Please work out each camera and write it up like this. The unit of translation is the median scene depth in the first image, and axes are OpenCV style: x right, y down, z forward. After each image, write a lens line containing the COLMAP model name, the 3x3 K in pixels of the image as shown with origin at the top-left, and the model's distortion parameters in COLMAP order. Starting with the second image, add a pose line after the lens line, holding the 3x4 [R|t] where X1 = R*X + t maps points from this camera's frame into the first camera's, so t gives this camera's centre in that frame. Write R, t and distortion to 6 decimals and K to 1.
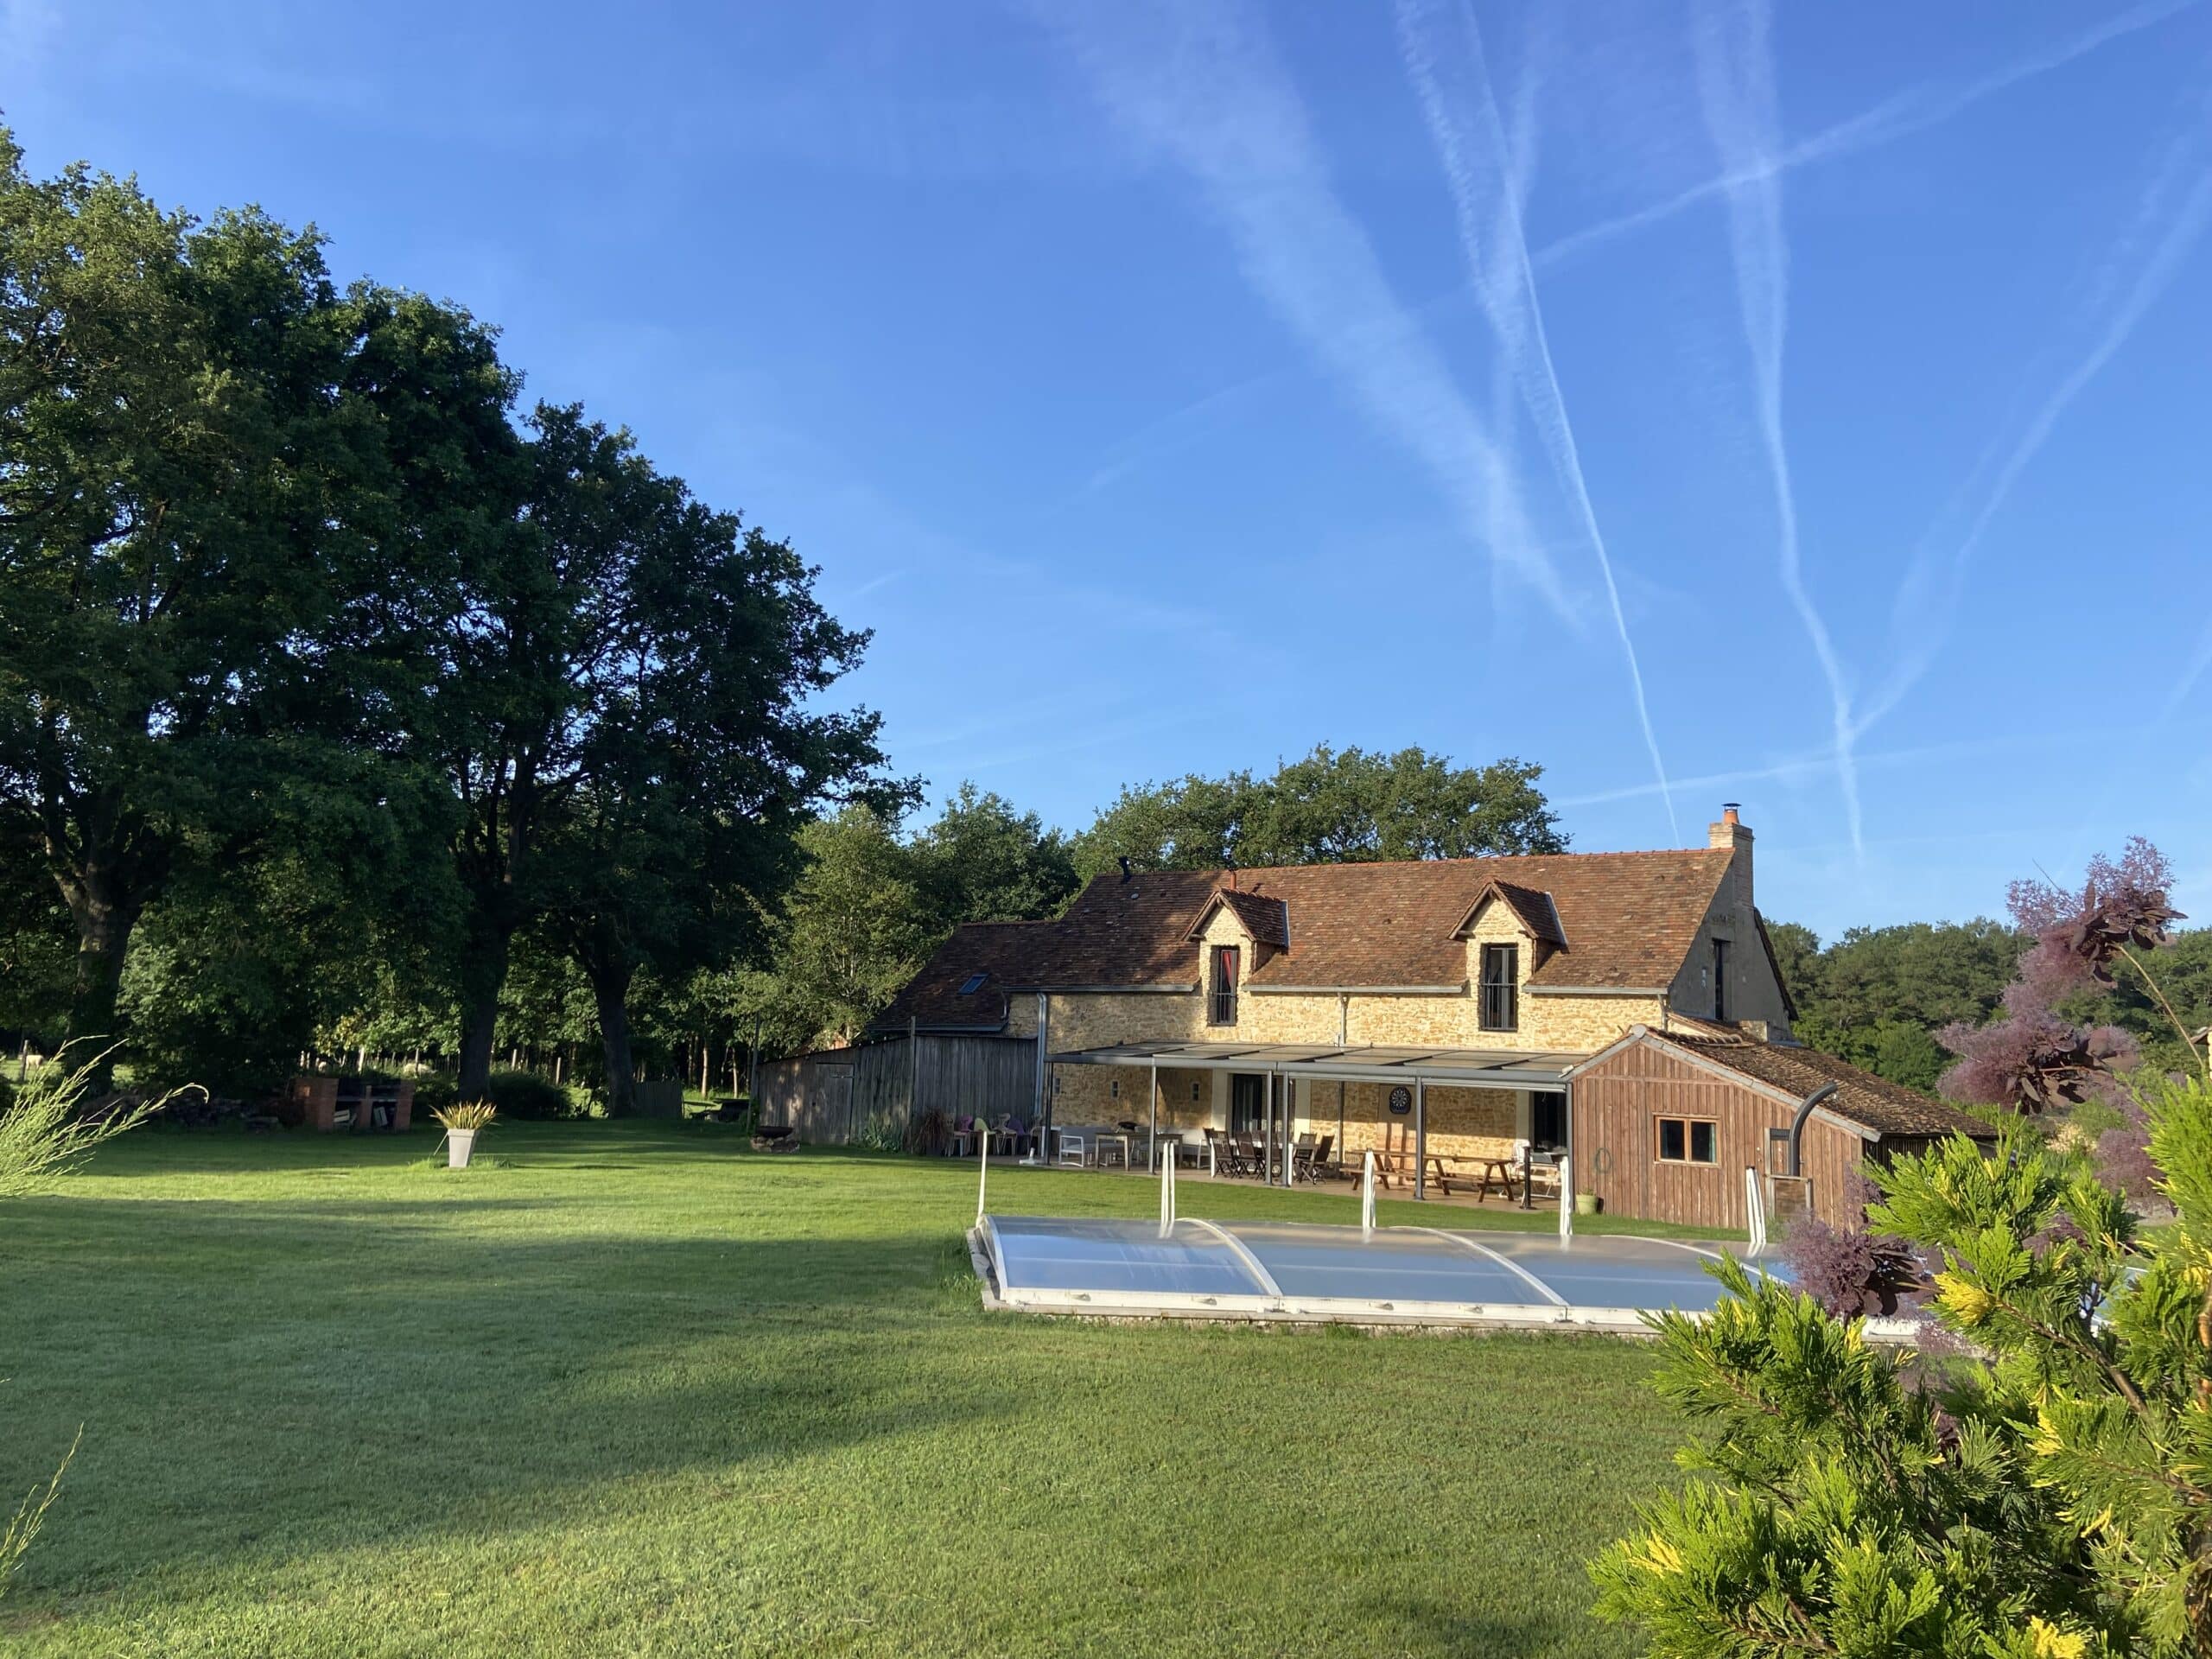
lens RADIAL K [[1653.9, 0, 1106.7], [0, 1653.9, 833.0], [0, 0, 1]] dist [0.071099, -0.005072]
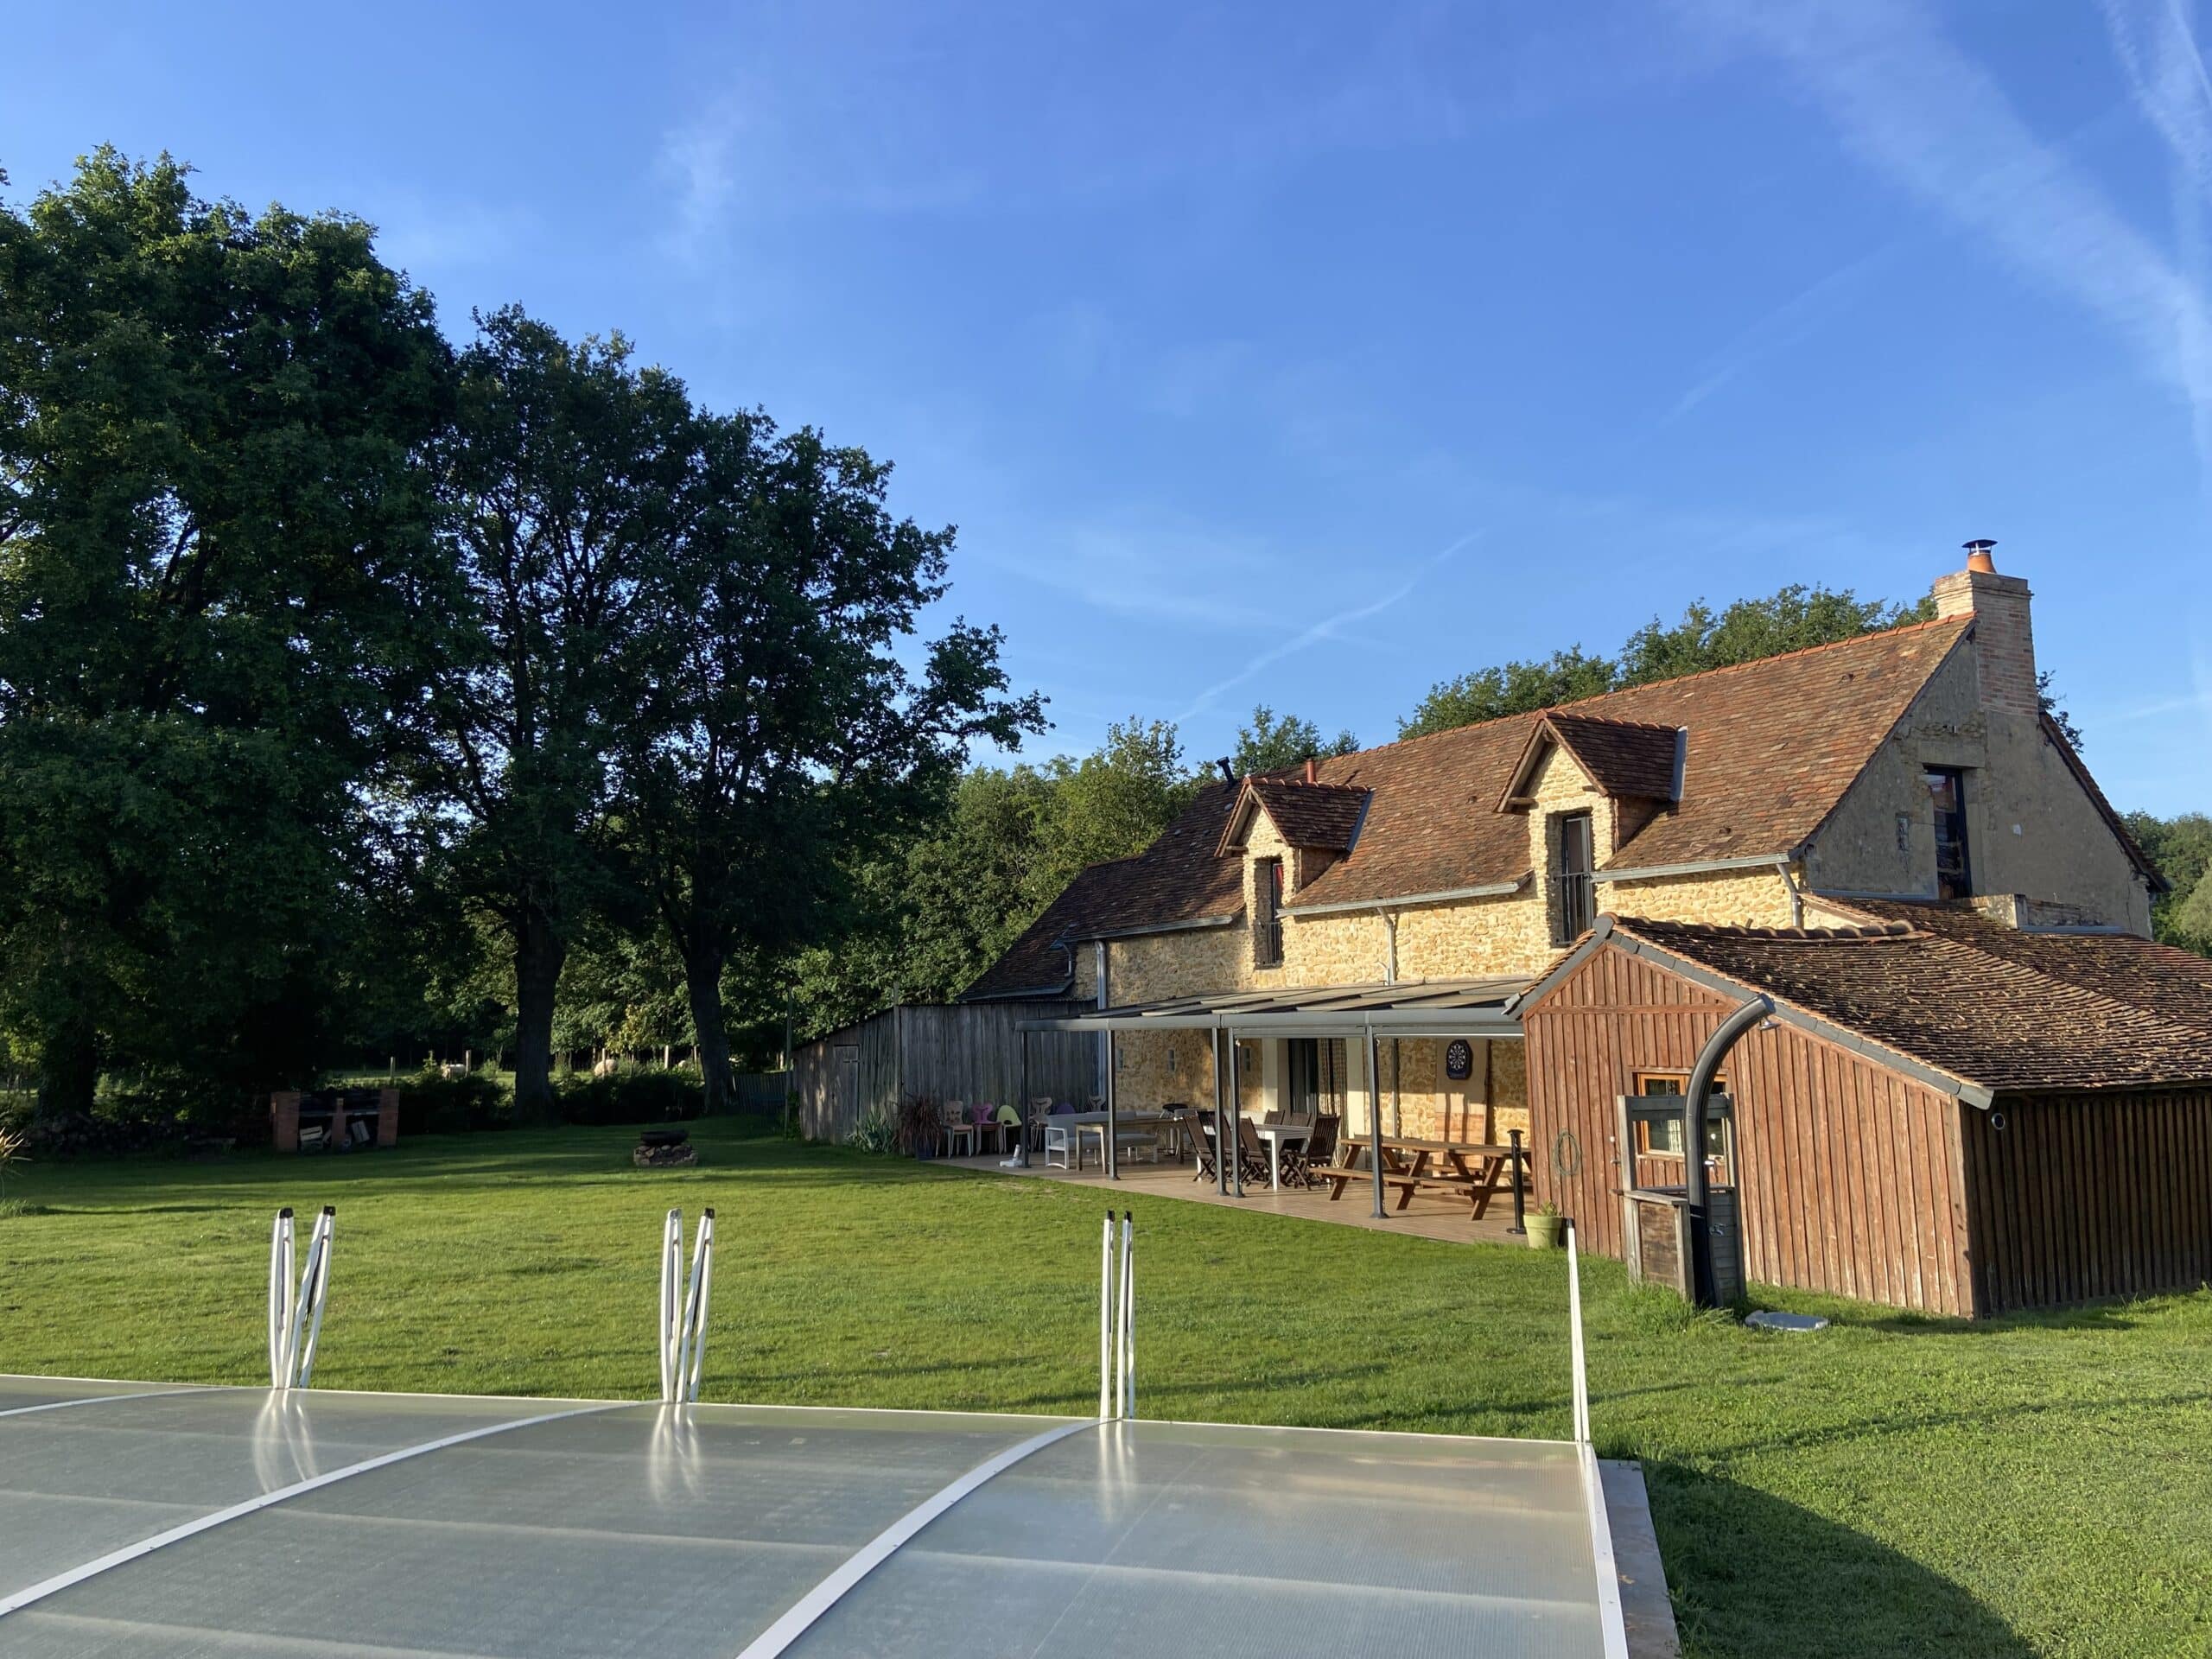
lens RADIAL K [[1653.9, 0, 1106.5], [0, 1653.9, 817.9], [0, 0, 1]] dist [0.071099, -0.005072]
pose [[0.932734, -0.100026, -0.346413, 0.273735], [0.103490, 0.994594, -0.008534, 0.052595], [0.345393, -0.027890, 0.938043, 0.310361]]
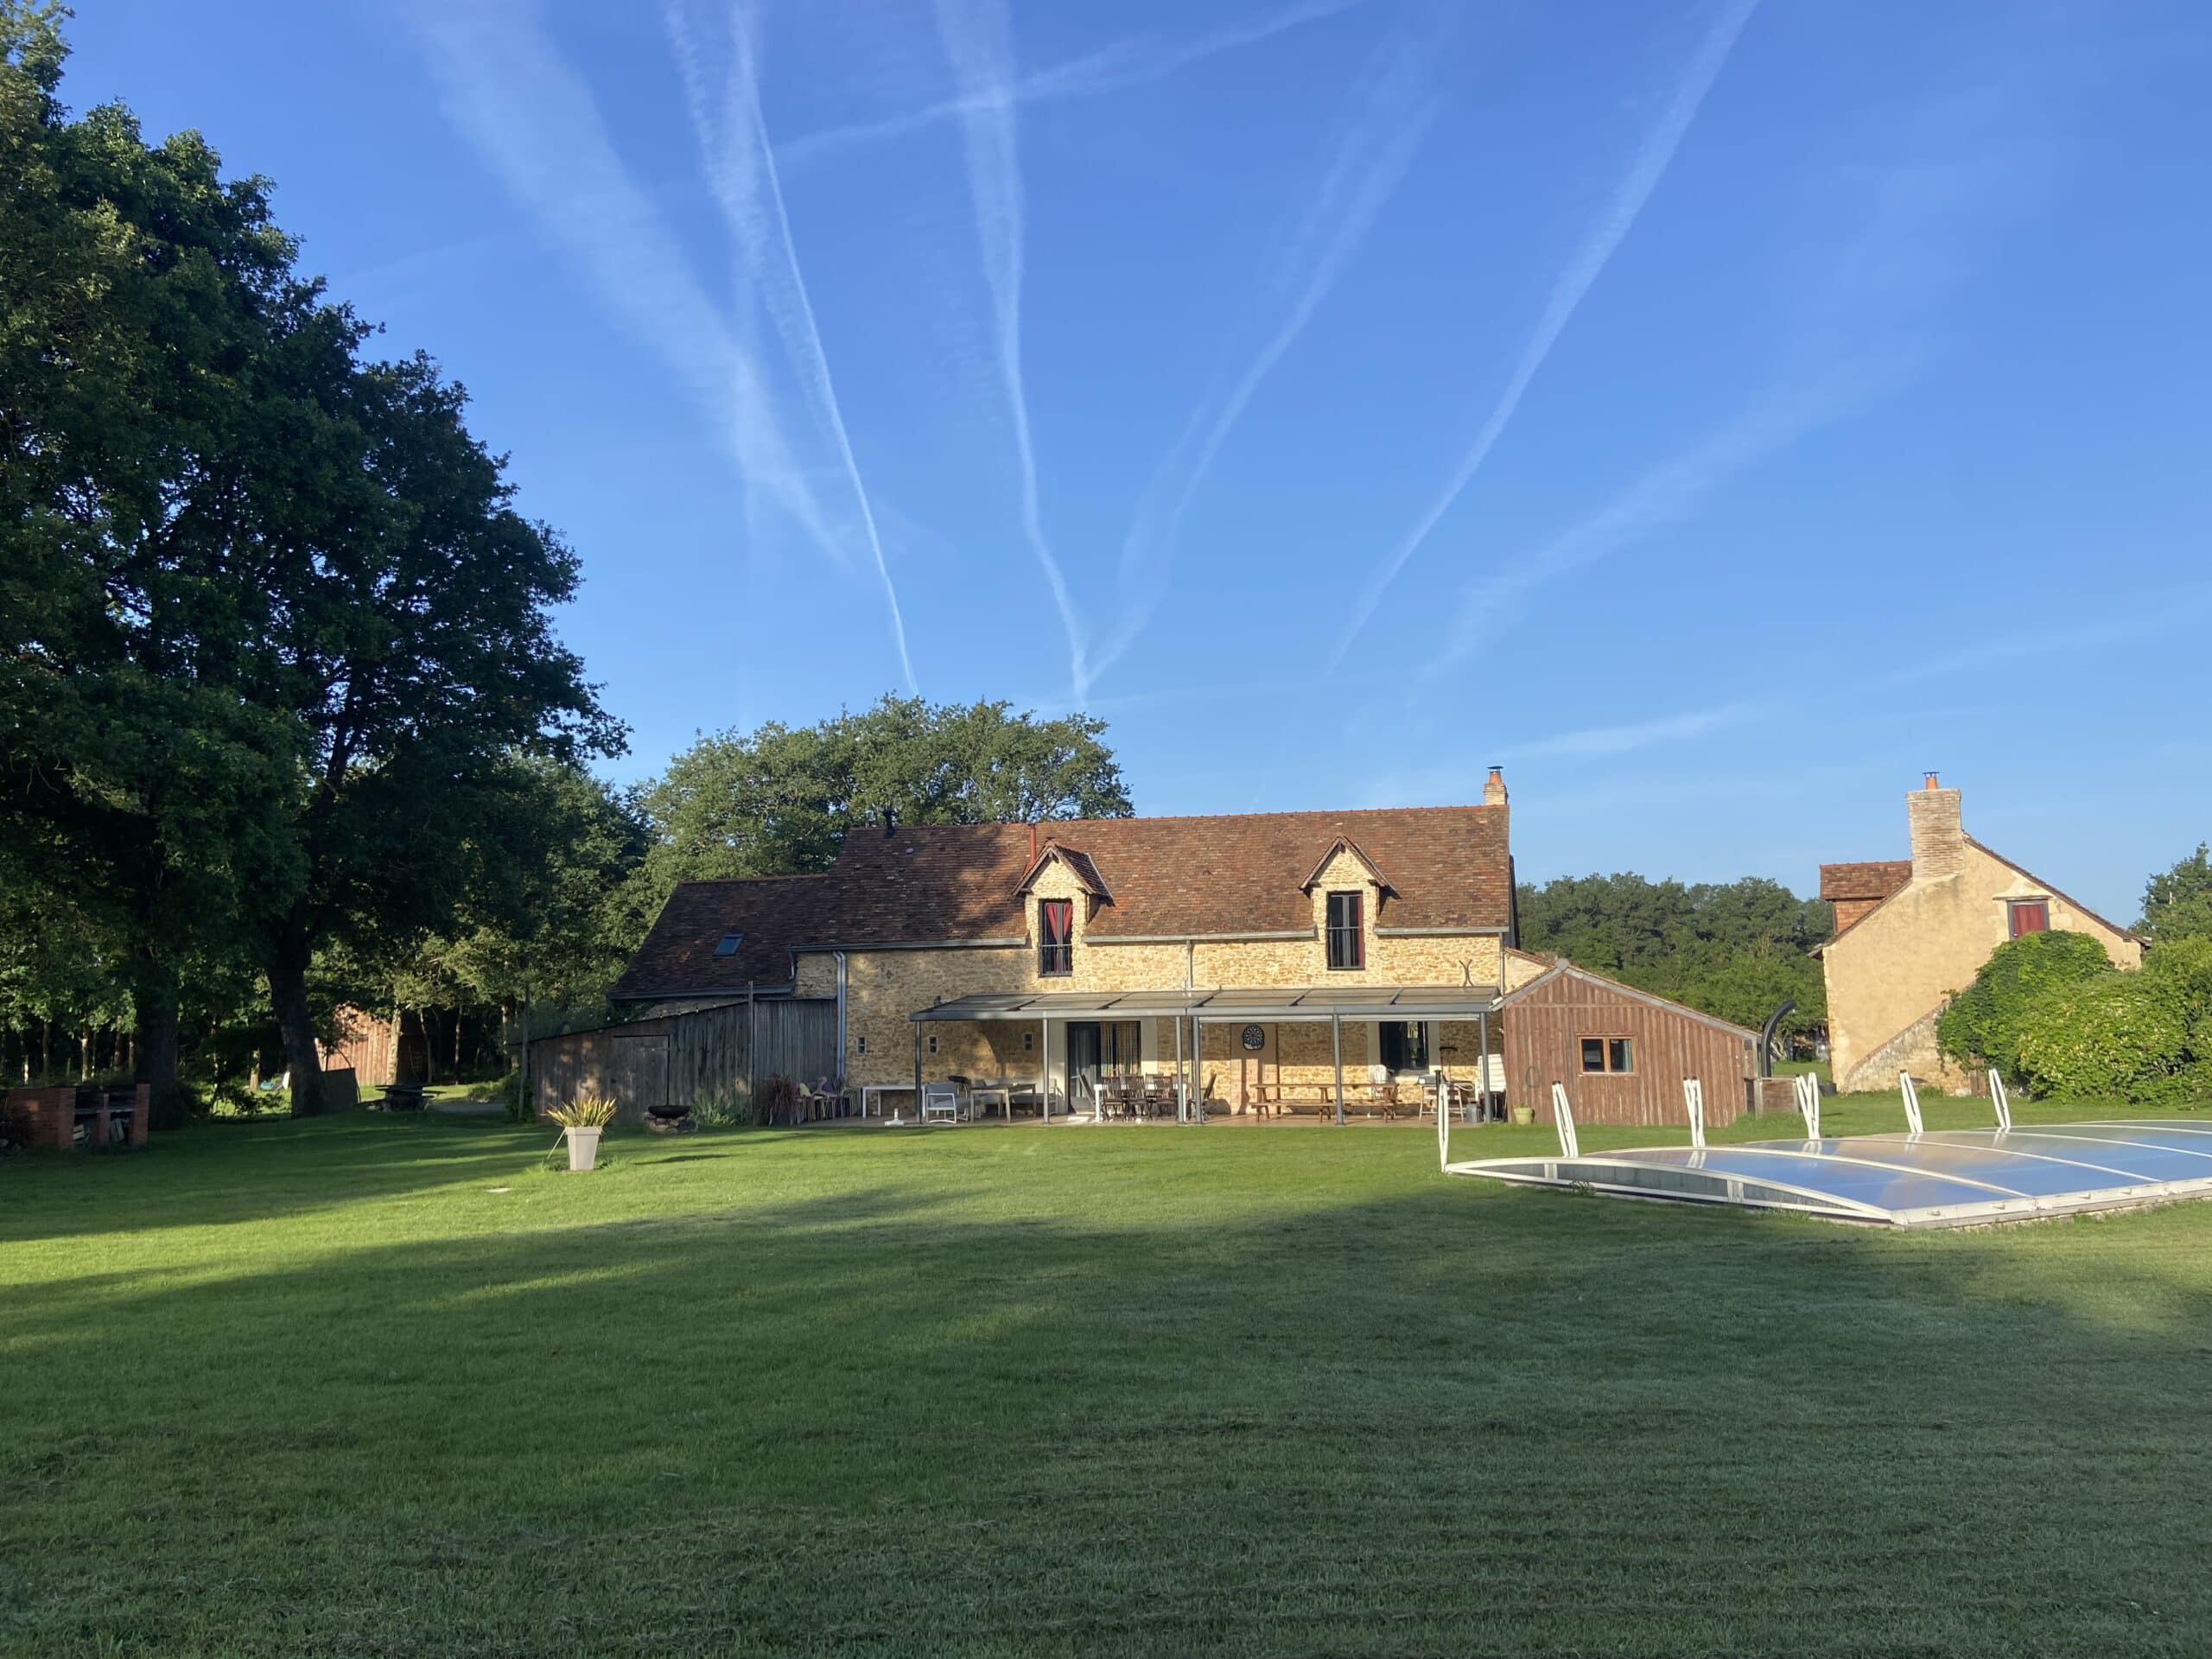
lens RADIAL K [[1682.2, 0, 1102.7], [0, 1682.2, 830.9], [0, 0, 1]] dist [0.069262, -0.008560]
pose [[0.912328, -0.006714, 0.409405, -0.346594], [-0.006622, 0.999493, 0.031146, -0.007132], [-0.409406, -0.031127, 0.911821, 0.040234]]
